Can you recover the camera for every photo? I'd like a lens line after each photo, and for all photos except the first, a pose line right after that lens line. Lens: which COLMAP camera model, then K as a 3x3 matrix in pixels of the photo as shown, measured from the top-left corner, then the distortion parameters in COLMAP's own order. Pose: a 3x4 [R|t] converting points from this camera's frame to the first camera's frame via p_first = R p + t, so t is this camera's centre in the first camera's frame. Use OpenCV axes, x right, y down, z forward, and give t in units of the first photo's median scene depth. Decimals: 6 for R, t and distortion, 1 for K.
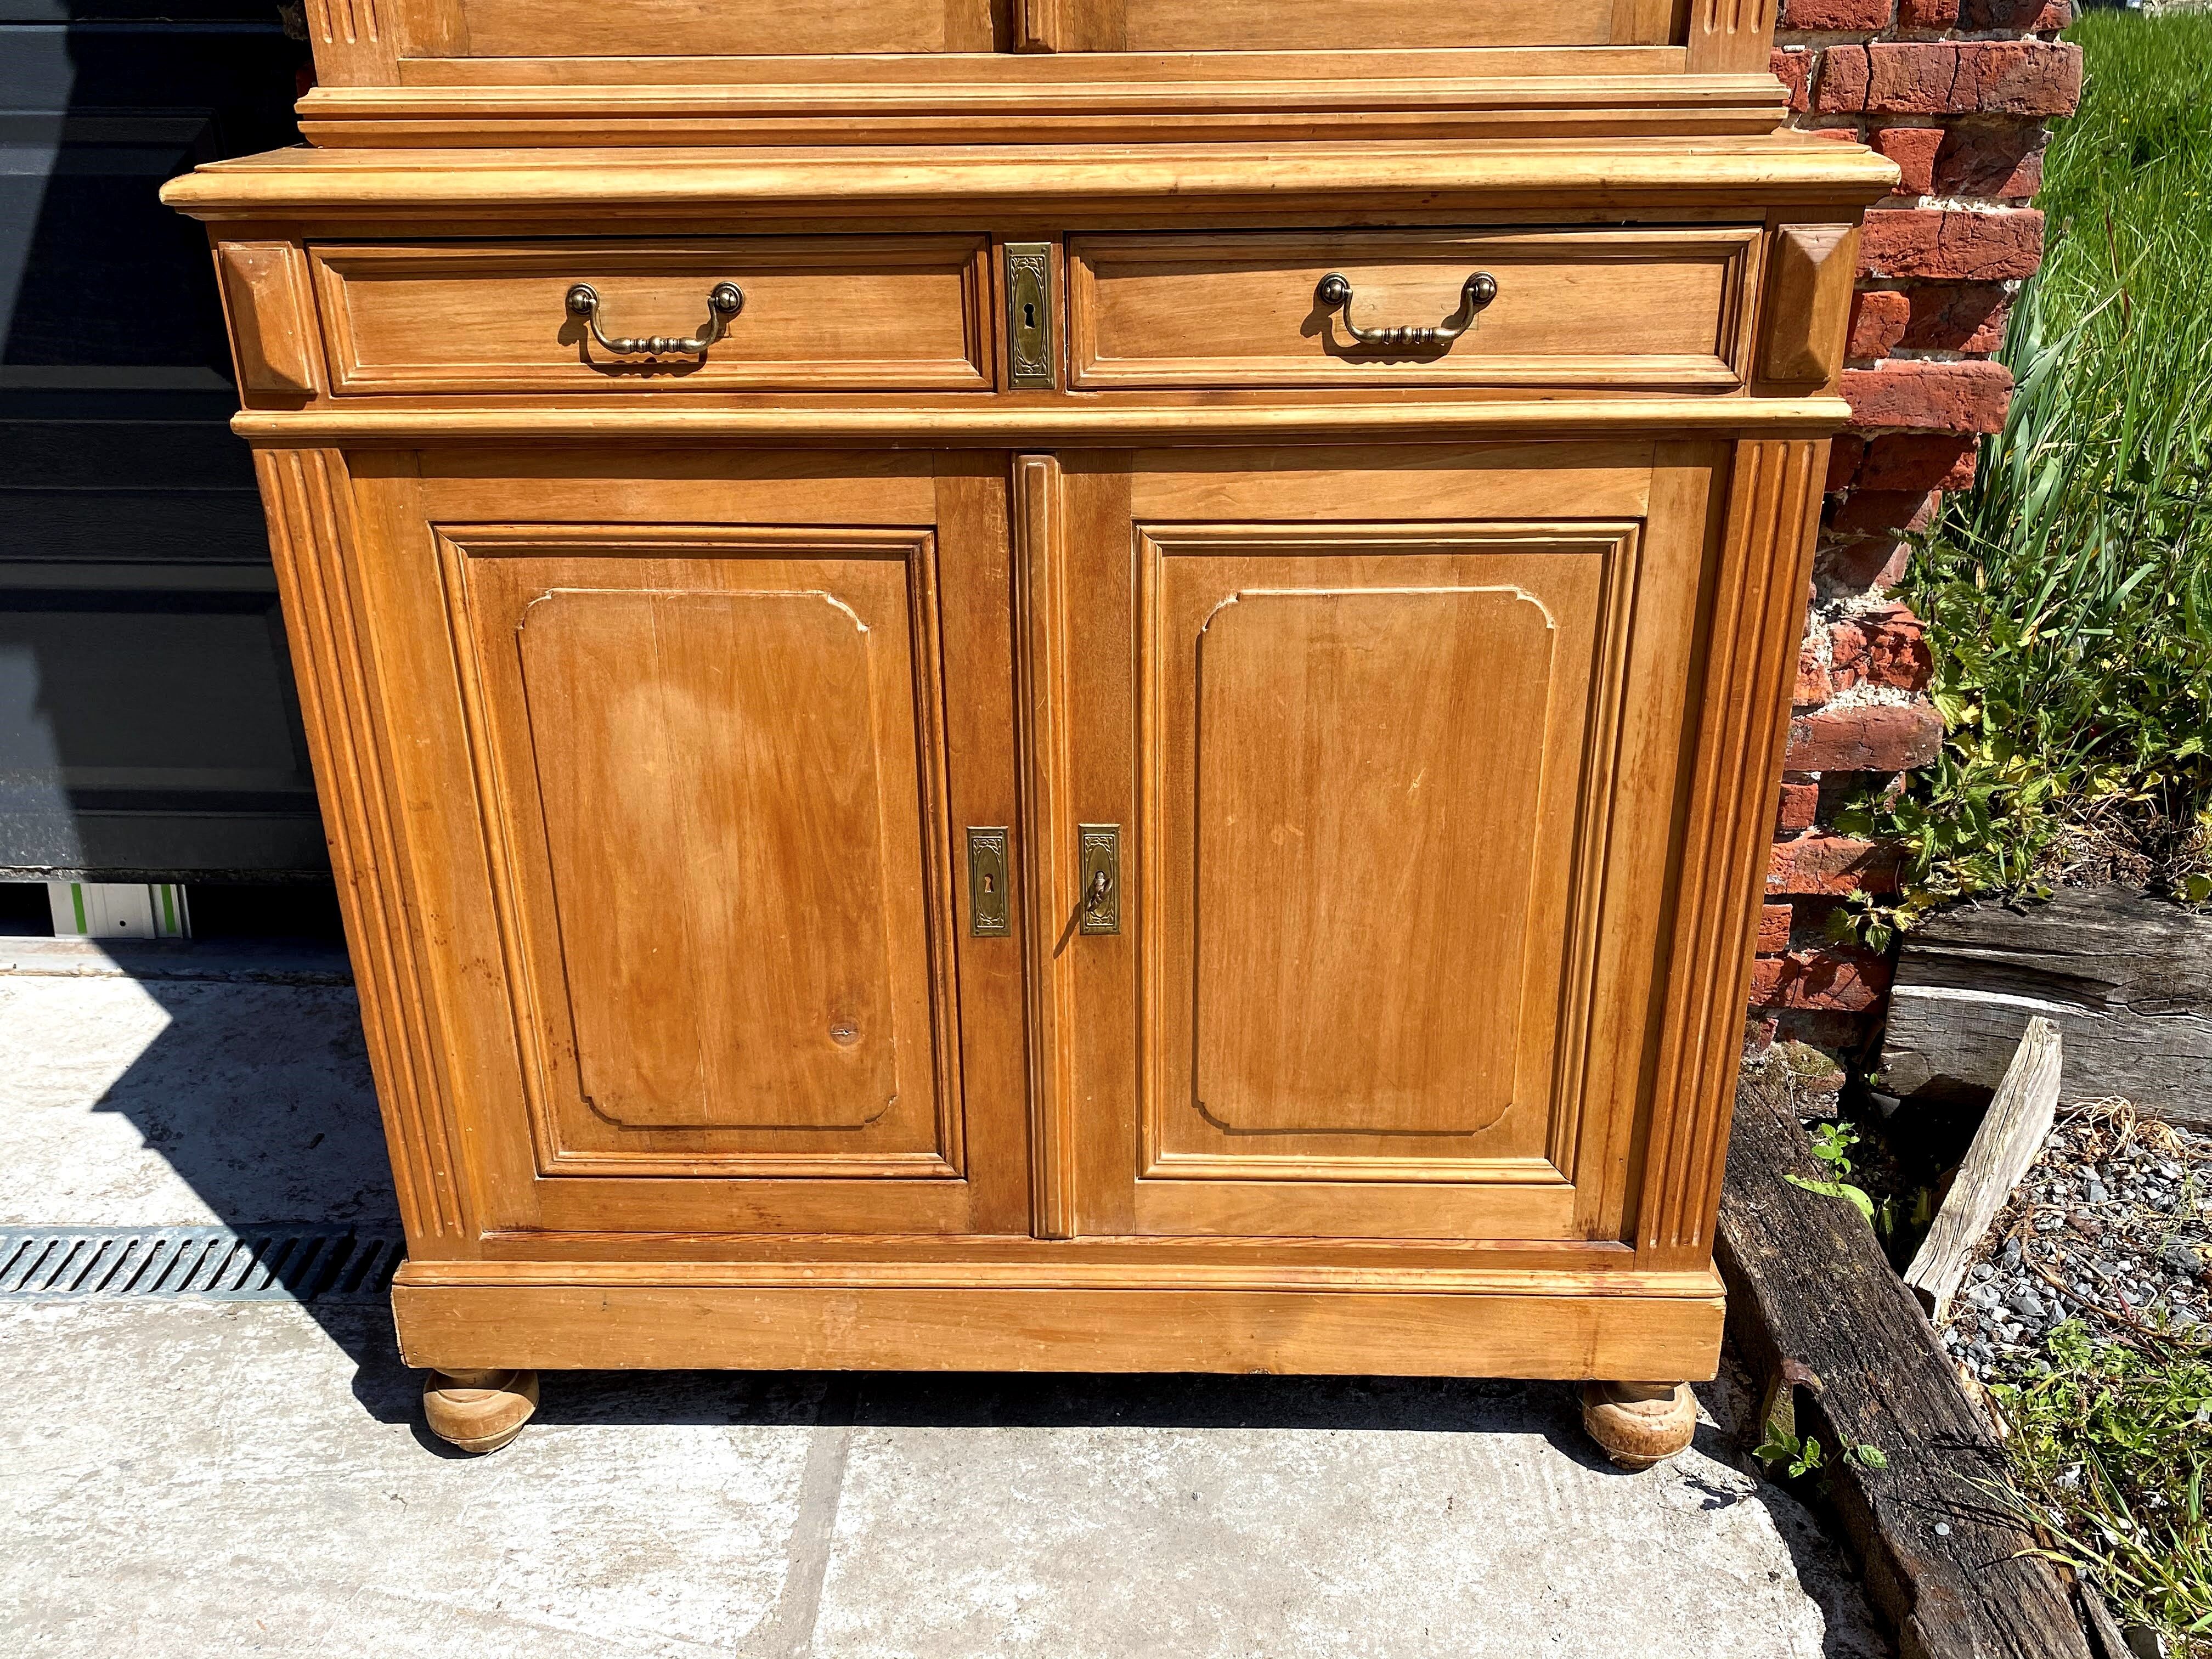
lens RADIAL K [[1896.1, 0, 1104.8], [0, 1896.1, 799.6], [0, 0, 1]] dist [0.044538, -0.058184]
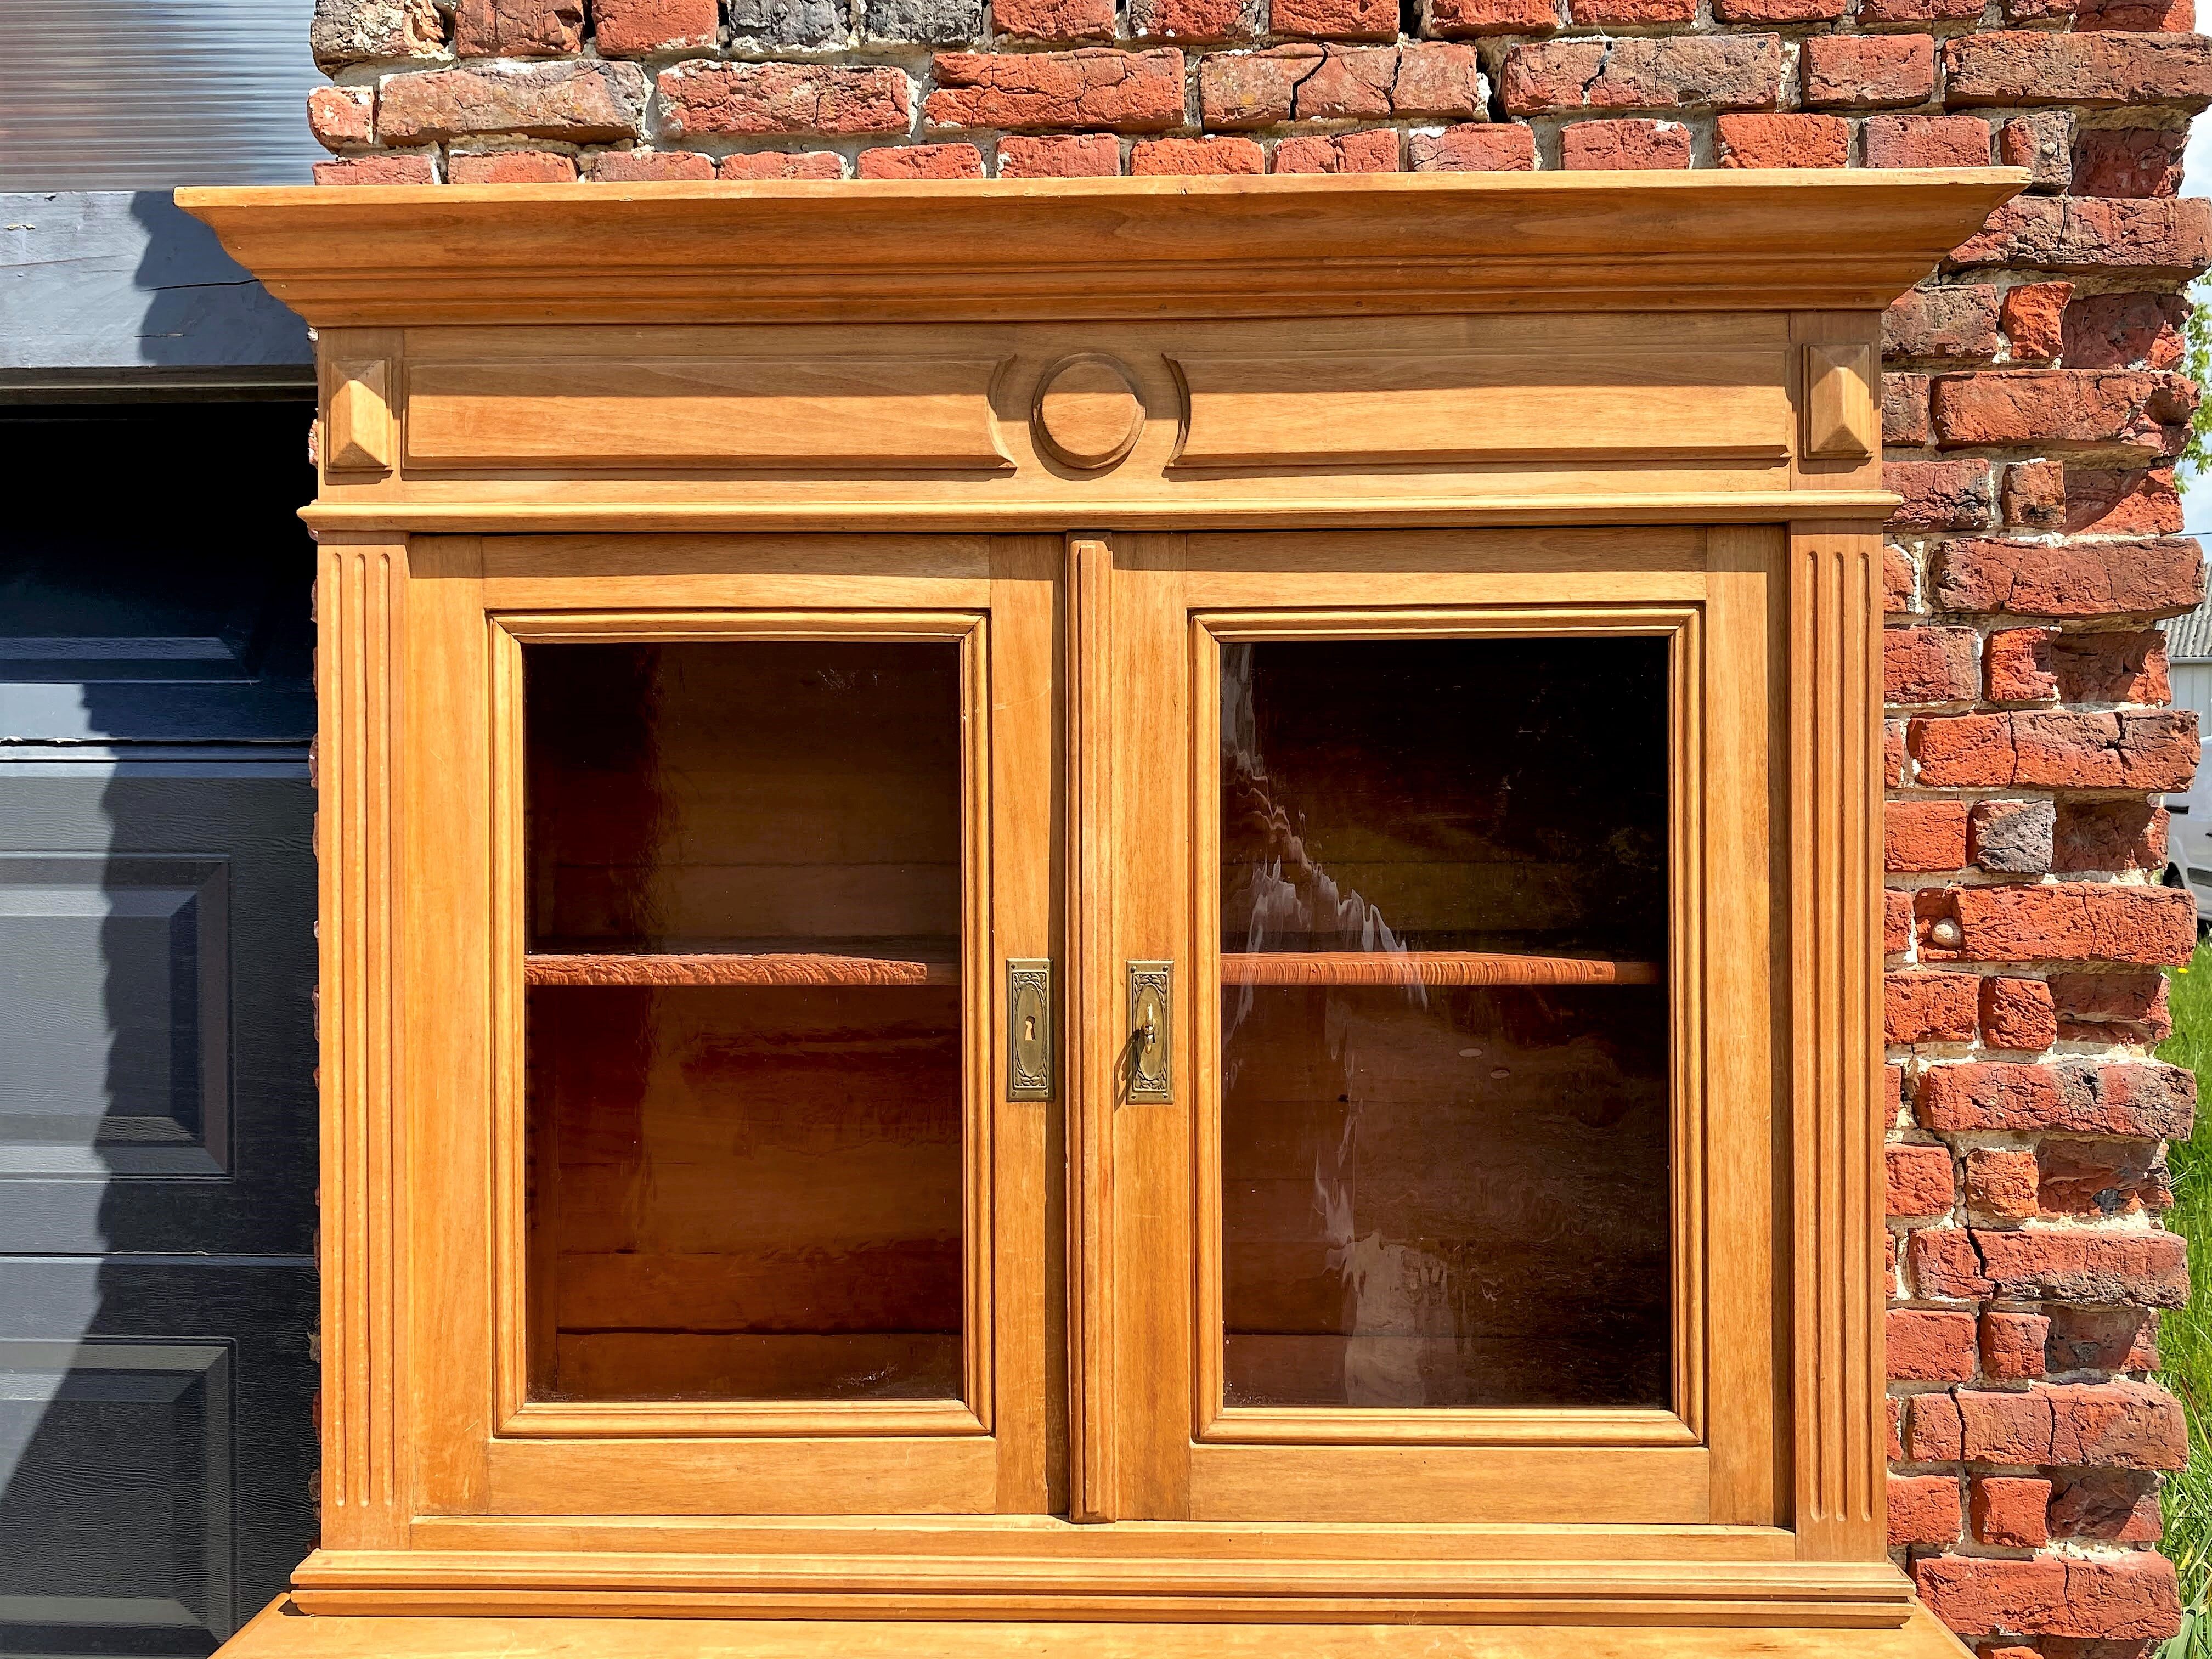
lens RADIAL K [[1896.1, 0, 1102.1], [0, 1896.1, 799.4], [0, 0, 1]] dist [0.044538, -0.058184]
pose [[0.999941, 0.006248, -0.008914, -0.022142], [-0.009363, 0.911352, -0.411521, -0.284215], [0.005552, 0.411580, 0.911357, 0.003560]]
